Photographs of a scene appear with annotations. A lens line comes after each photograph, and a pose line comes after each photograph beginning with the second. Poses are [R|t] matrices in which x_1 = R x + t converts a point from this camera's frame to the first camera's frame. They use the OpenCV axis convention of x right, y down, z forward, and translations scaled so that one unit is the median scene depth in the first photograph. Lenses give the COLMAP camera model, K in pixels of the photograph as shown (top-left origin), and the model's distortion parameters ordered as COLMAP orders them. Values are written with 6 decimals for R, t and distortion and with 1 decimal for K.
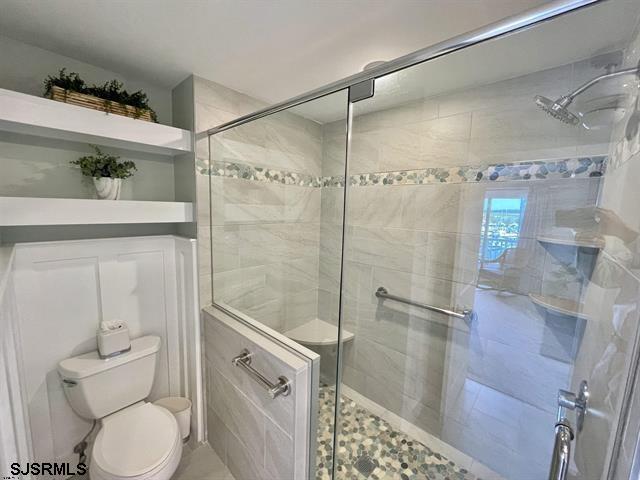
lens RADIAL K [[259.6, 0, 320.0], [0, 259.6, 240.0], [0, 0, 1]] dist [0.001018, -0.000237]
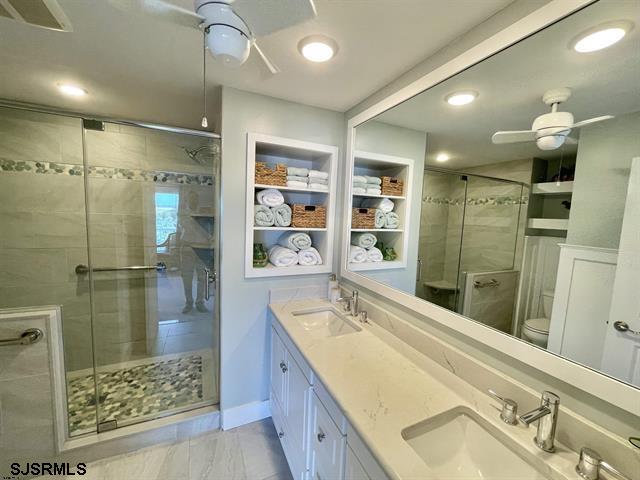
lens RADIAL K [[259.6, 0, 320.0], [0, 259.6, 240.0], [0, 0, 1]] dist [0.001018, -0.000237]
pose [[0.392384, -0.106675, 0.913595, -0.433933], [0.087902, 0.993055, 0.078200, 0.085681], [-0.915592, 0.049622, 0.399036, -0.488935]]
